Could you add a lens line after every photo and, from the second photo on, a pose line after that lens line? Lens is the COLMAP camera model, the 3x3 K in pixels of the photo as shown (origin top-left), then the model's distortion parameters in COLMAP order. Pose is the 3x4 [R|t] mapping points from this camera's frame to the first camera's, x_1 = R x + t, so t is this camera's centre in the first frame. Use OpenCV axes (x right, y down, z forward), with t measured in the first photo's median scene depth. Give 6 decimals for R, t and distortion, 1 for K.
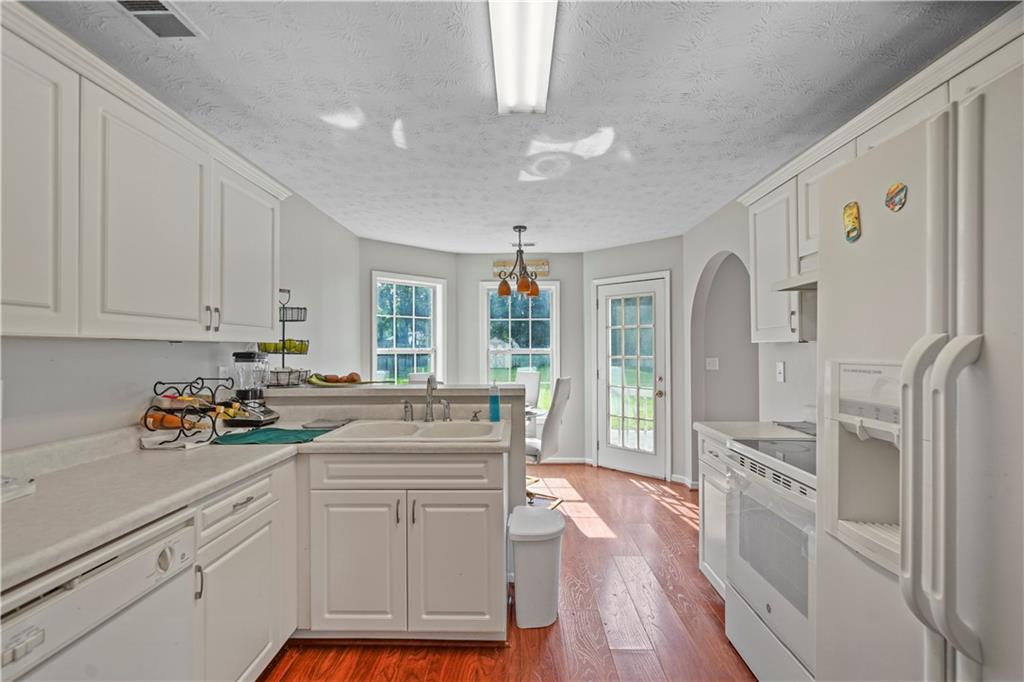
lens RADIAL K [[470.6, 0, 508.9], [0, 470.6, 344.8], [0, 0, 1]] dist [-0.000440, 0.003192]
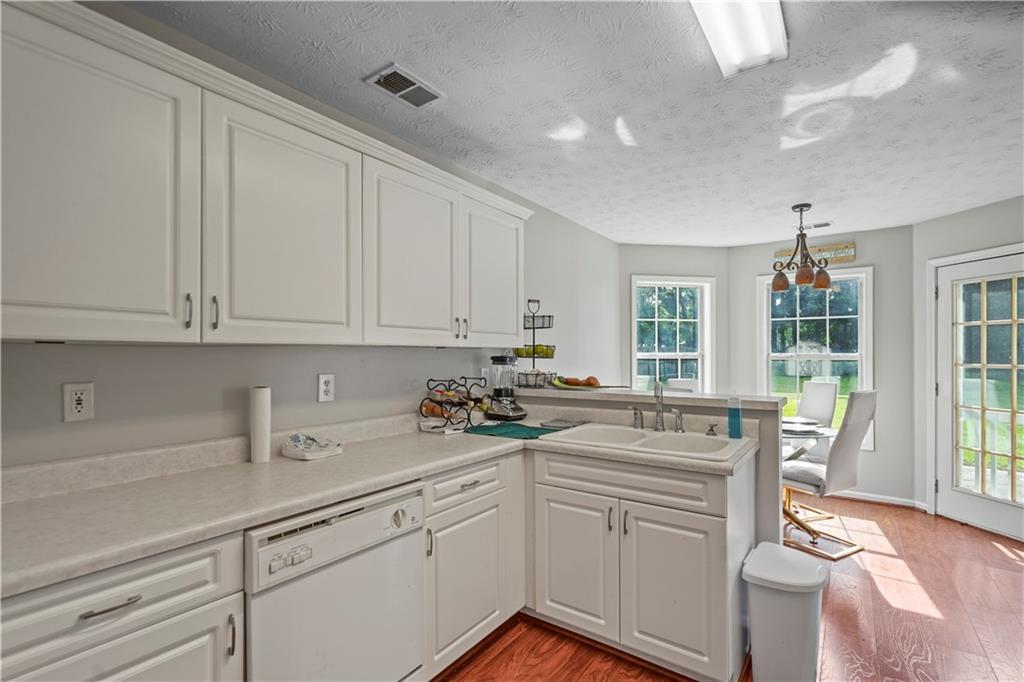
lens RADIAL K [[467.3, 0, 511.8], [0, 467.3, 355.2], [0, 0, 1]] dist [-0.000733, 0.001639]
pose [[0.824974, 0.003822, -0.565157, 0.115644], [0.003143, 0.999931, 0.011350, 0.000177], [0.565161, -0.011140, 0.824905, 0.065876]]
